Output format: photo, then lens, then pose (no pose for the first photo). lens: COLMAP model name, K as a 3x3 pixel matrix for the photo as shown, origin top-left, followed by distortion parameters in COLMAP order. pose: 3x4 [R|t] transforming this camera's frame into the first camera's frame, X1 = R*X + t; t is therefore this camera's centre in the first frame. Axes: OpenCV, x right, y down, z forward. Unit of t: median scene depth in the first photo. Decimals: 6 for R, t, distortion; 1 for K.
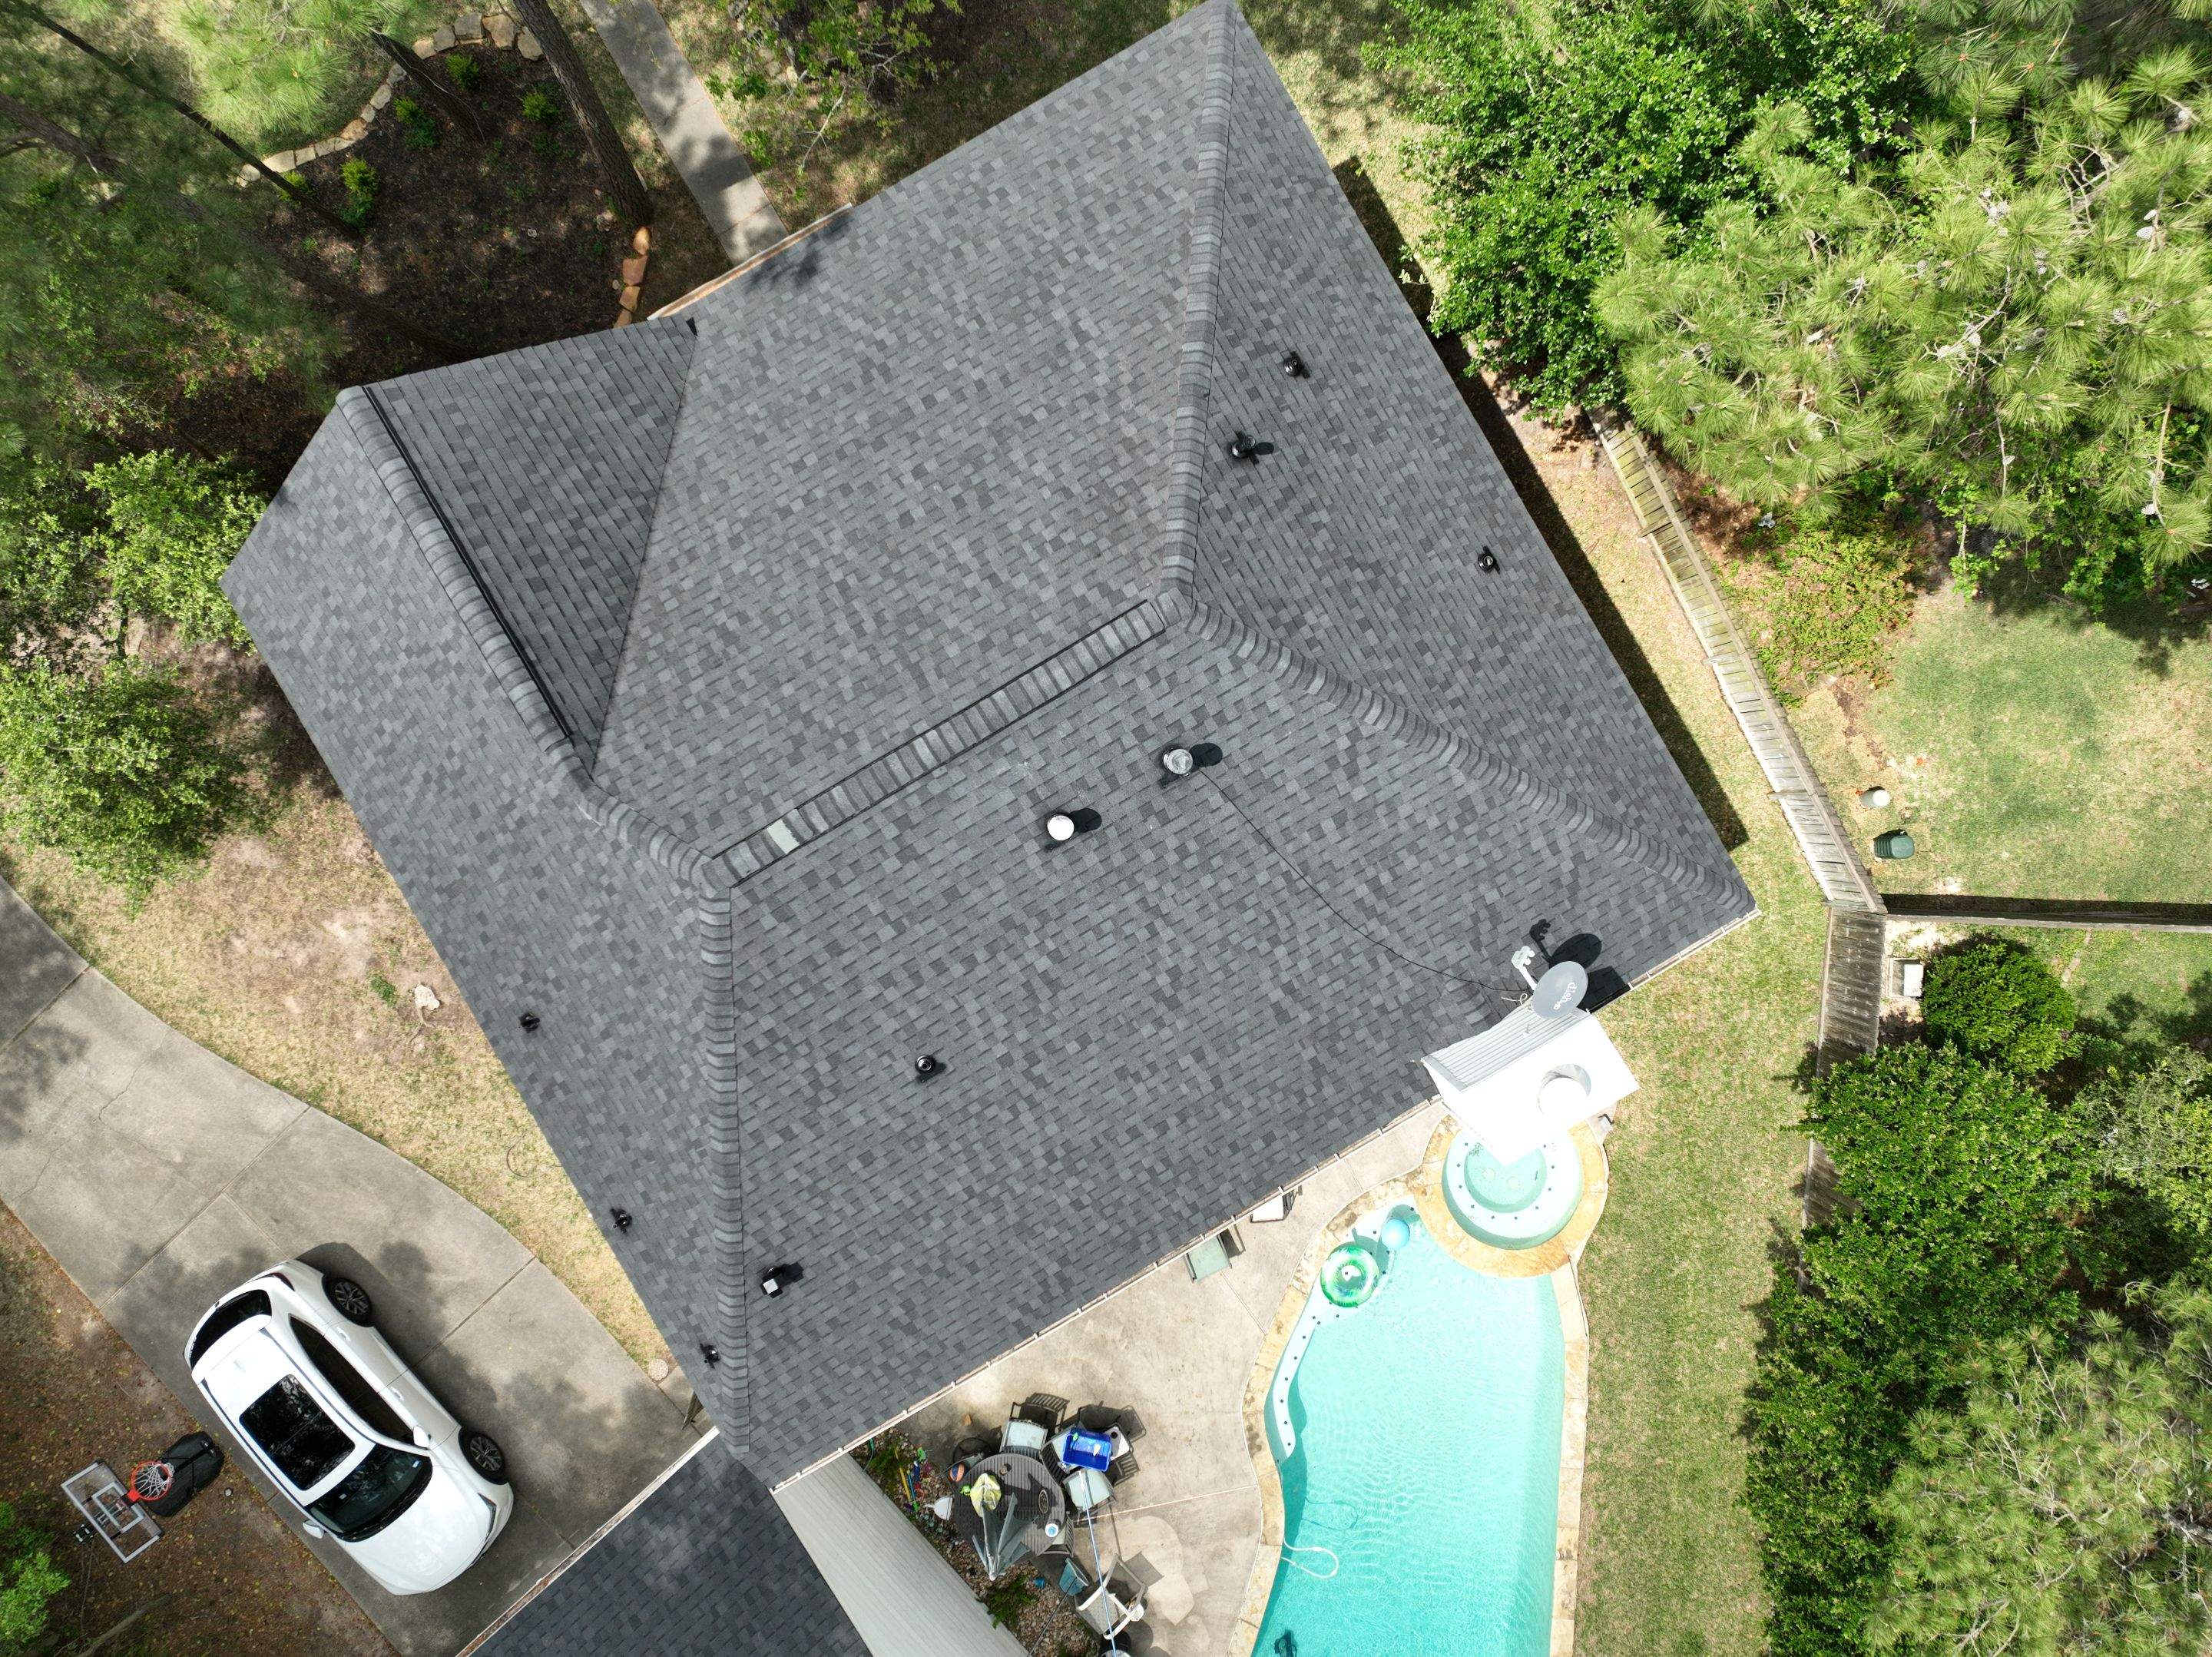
lens RADIAL K [[1609.9, 0, 1124.2], [0, 1609.9, 820.9], [0, 0, 1]] dist [0.003059, 0.003690]
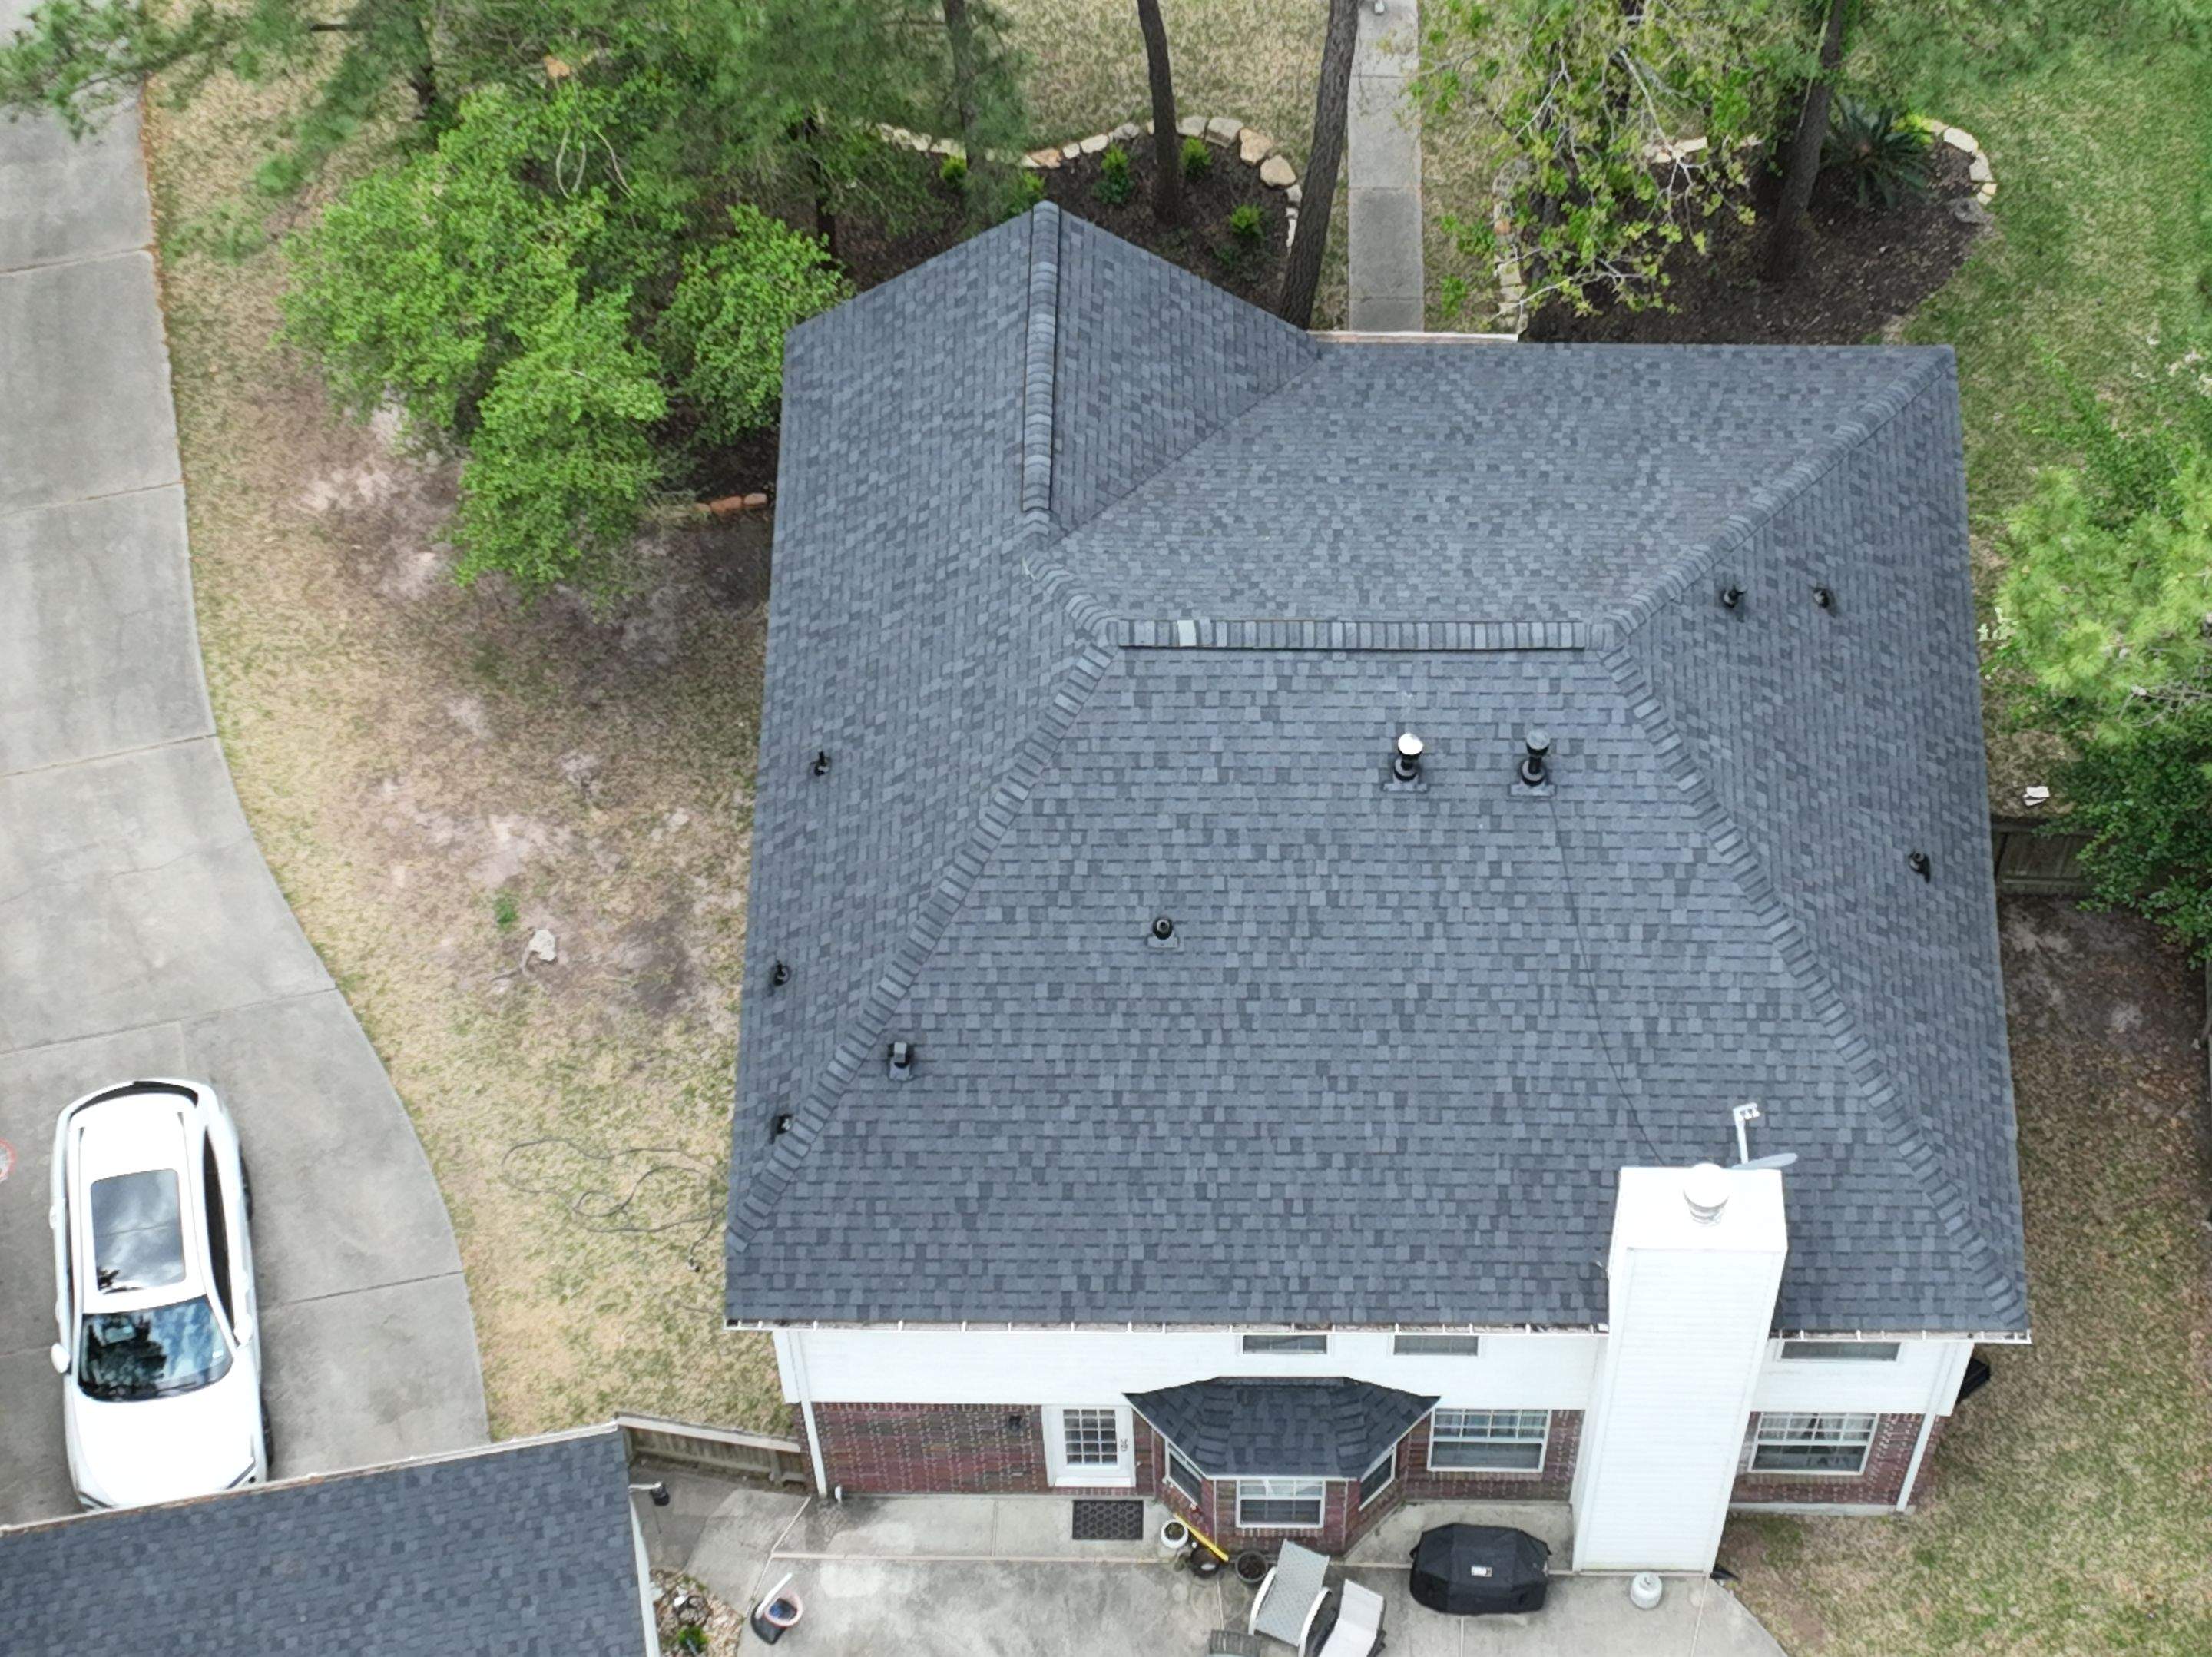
lens RADIAL K [[4903.8, 0, 1137.3], [0, 4903.8, 798.9], [0, 0, 1]] dist [0.031464, 0.000000]
pose [[0.853190, 0.445707, -0.270948, 0.576182], [-0.521508, 0.738695, -0.427036, 1.240367], [0.009815, 0.505644, 0.862687, -1.468605]]
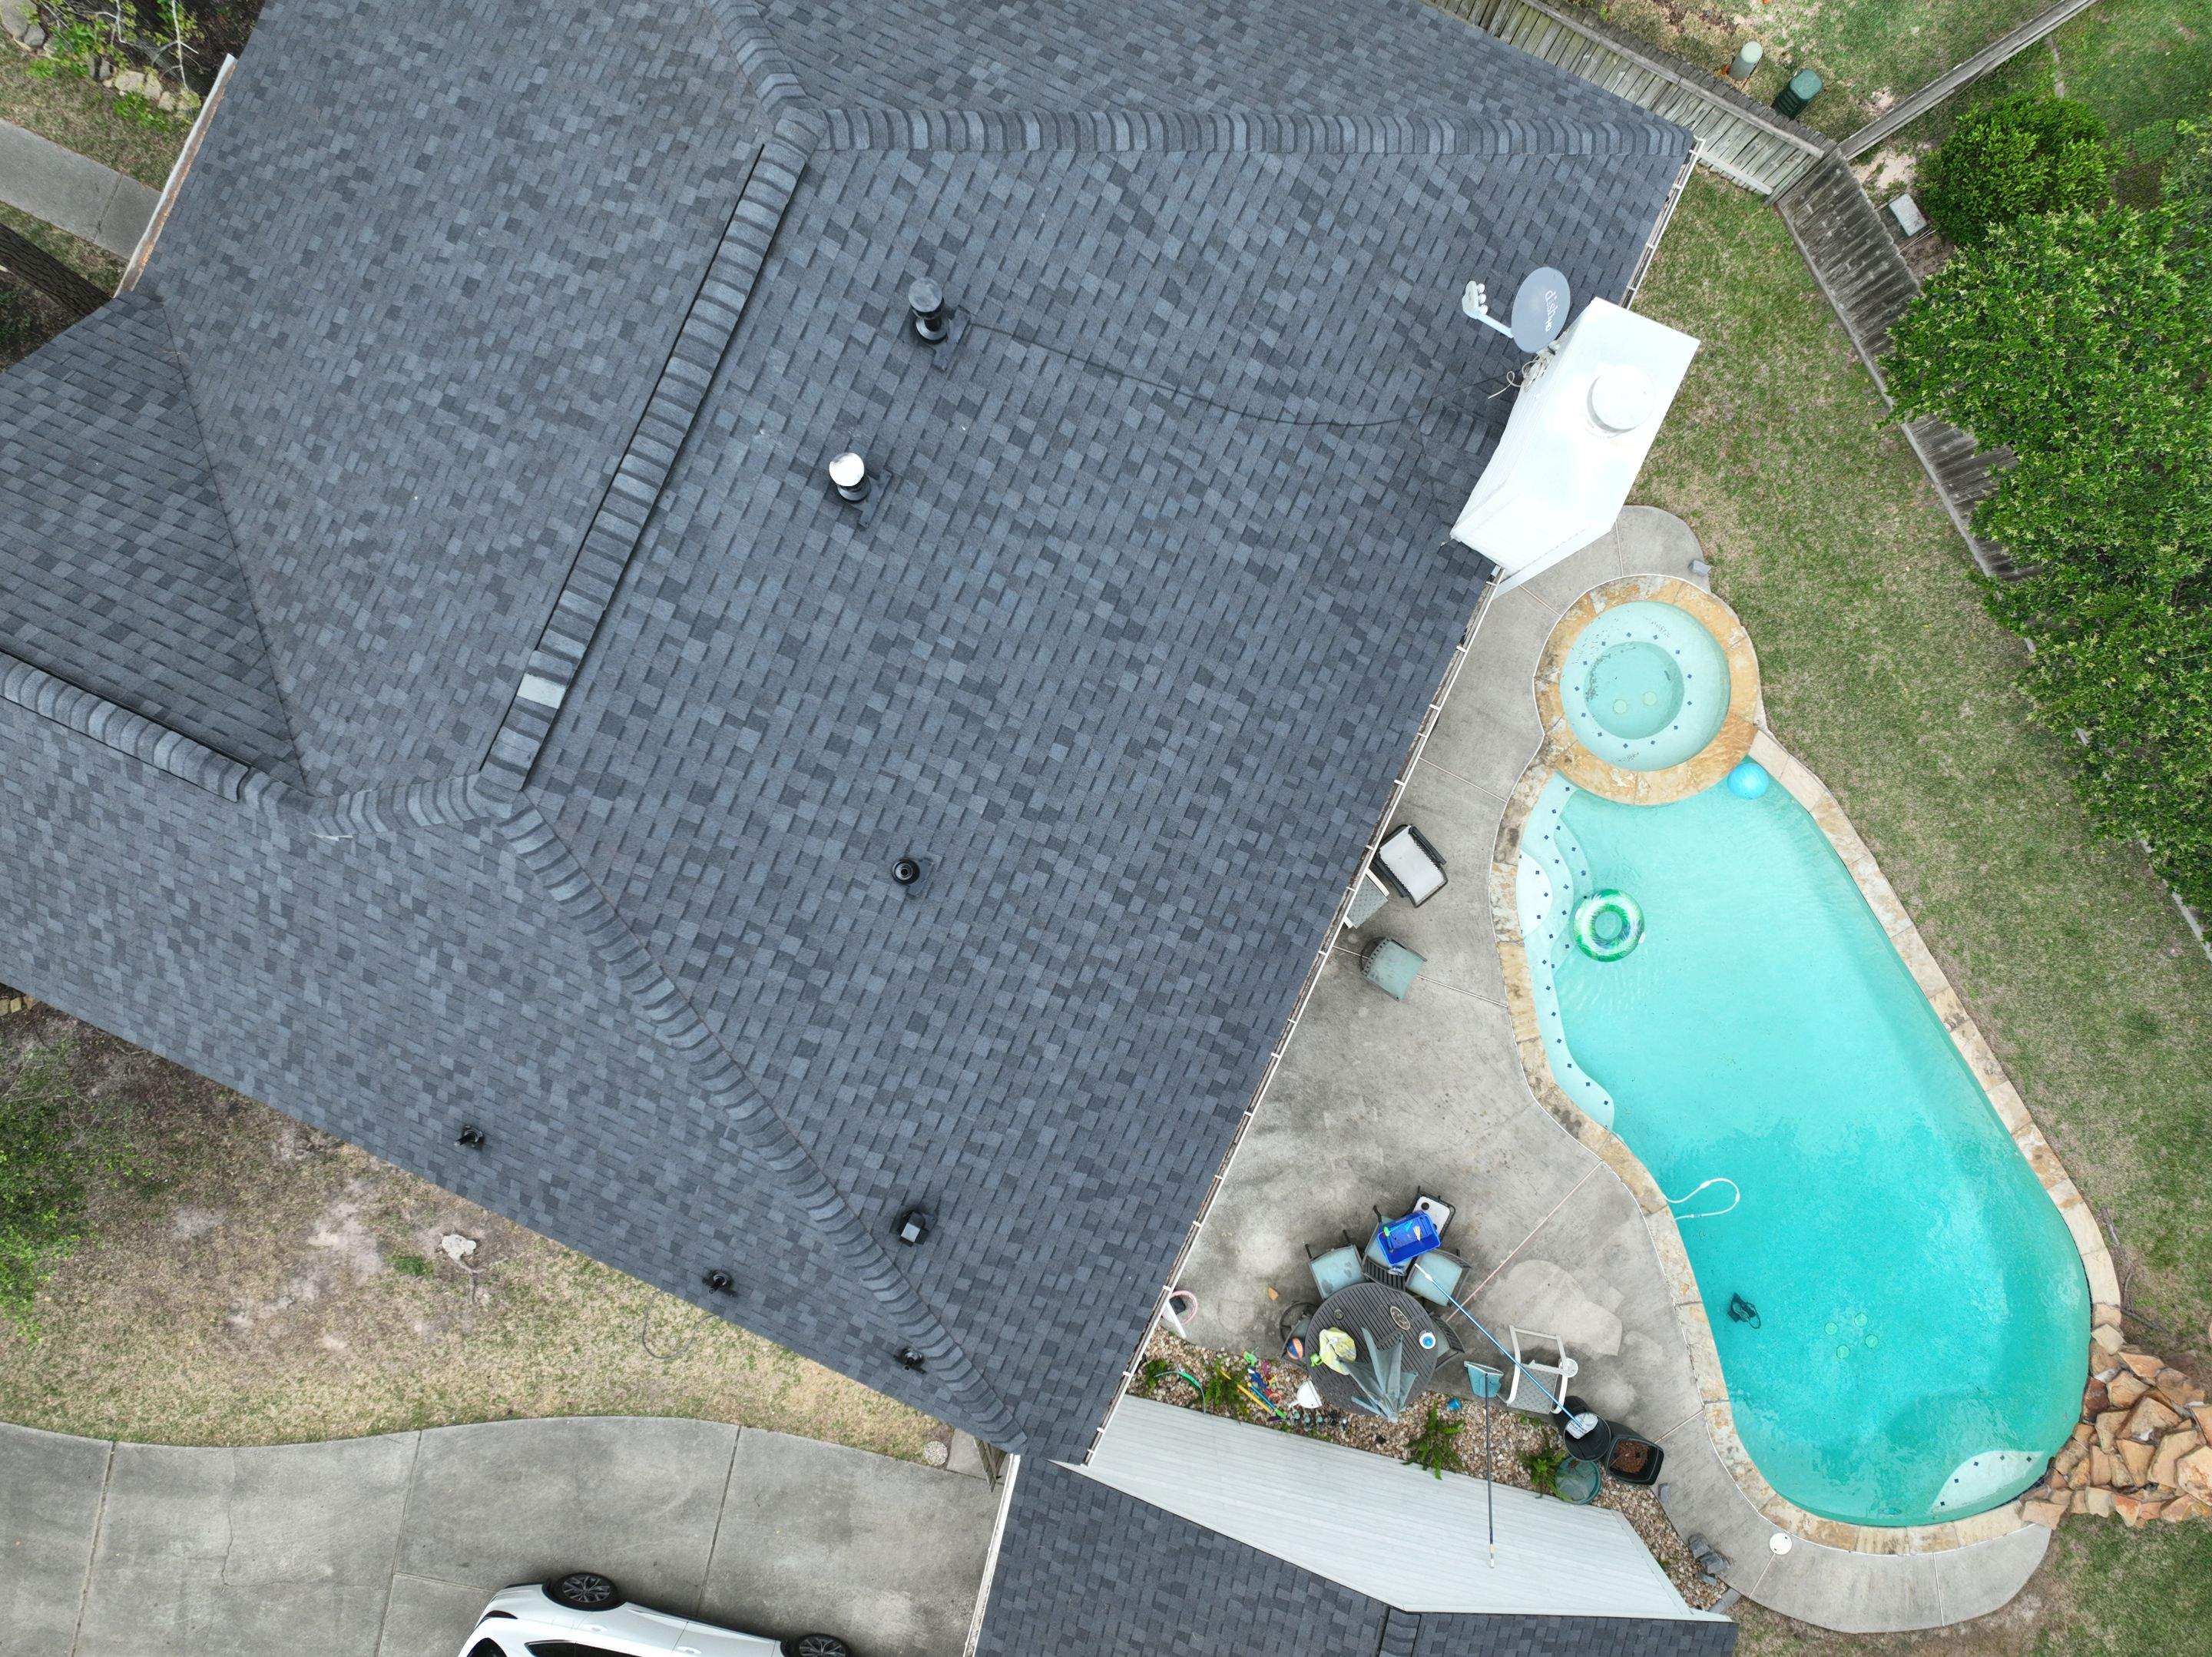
lens RADIAL K [[1609.9, 0, 1127.7], [0, 1609.9, 823.3], [0, 0, 1]] dist [0.003059, 0.003690]
pose [[0.822303, -0.568956, -0.010318, -0.014980], [0.568959, 0.822361, -0.002878, 0.173272], [0.010123, -0.003505, 0.999943, 0.216510]]
